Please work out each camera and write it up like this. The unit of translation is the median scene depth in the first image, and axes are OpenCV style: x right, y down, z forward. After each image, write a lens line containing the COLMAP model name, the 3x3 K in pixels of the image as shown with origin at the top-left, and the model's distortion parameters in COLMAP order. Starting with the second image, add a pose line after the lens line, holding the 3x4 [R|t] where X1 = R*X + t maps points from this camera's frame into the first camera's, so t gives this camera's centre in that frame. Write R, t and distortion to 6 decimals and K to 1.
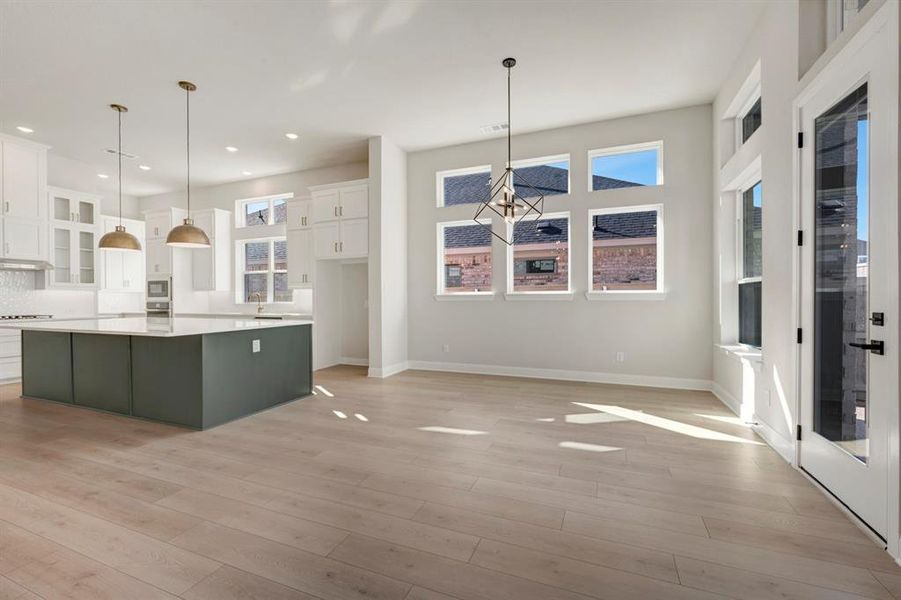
lens RADIAL K [[361.6, 0, 486.7], [0, 361.6, 299.3], [0, 0, 1]] dist [-0.000725, -0.000063]
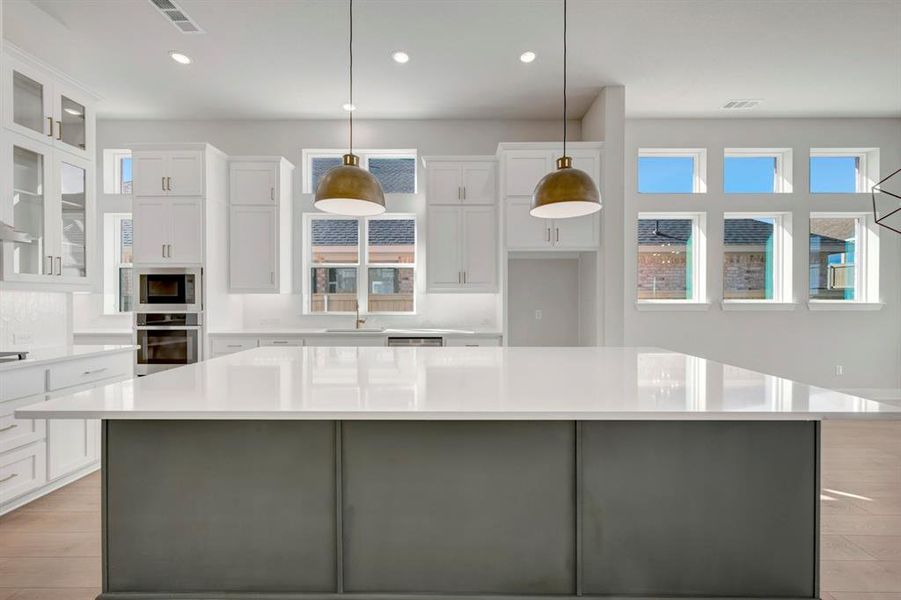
lens RADIAL K [[363.4, 0, 463.5], [0, 363.4, 296.4], [0, 0, 1]] dist [-0.000002, -0.000076]
pose [[0.941310, 0.008994, 0.337425, -0.773810], [-0.005354, 0.999917, -0.011719, -0.015804], [-0.337502, 0.009224, 0.941280, 0.387219]]
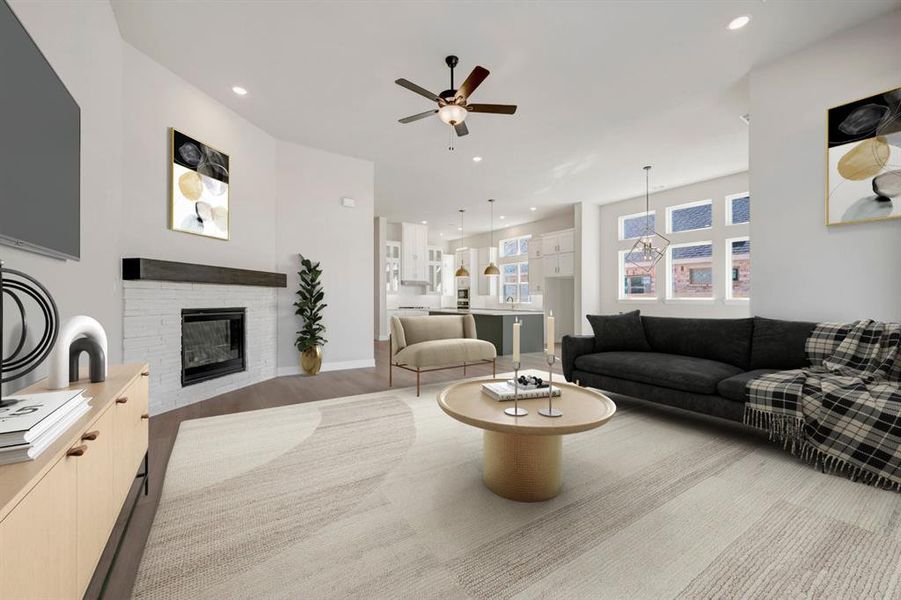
lens RADIAL K [[390.8, 0, 490.6], [0, 390.8, 297.3], [0, 0, 1]] dist [-0.000734, -0.000009]
pose [[0.843769, 0.008604, -0.536637, 0.283914], [-0.014361, 0.999875, -0.006549, -0.002669], [0.536514, 0.013232, 0.843788, -0.645067]]
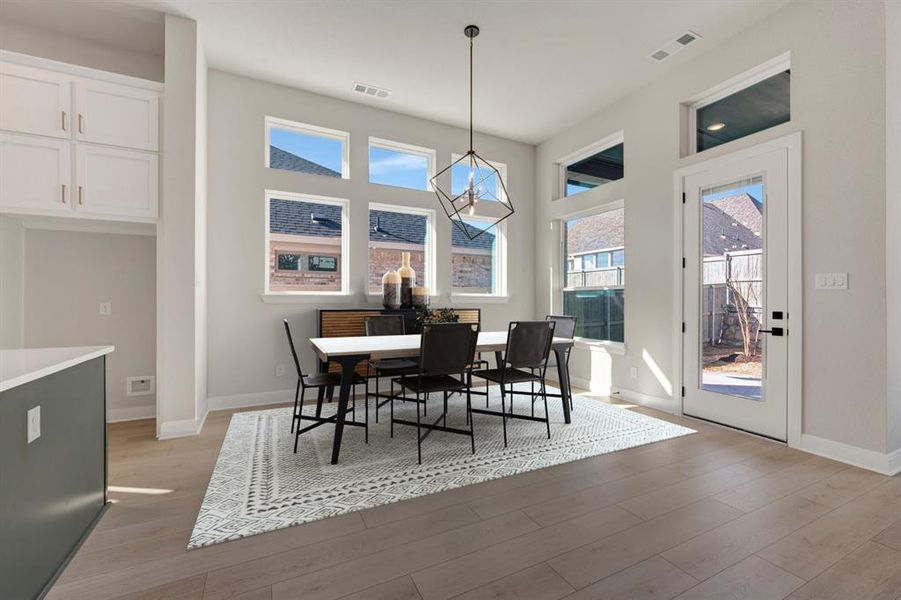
lens RADIAL K [[358.8, 0, 450.5], [0, 358.8, 300.0], [0, 0, 1]] dist [-0.000044, -0.000225]
pose [[0.700453, 0.008655, 0.713646, -0.381629], [-0.005498, 0.999962, -0.006731, 0.000764], [-0.713677, 0.000791, 0.700474, 0.276424]]
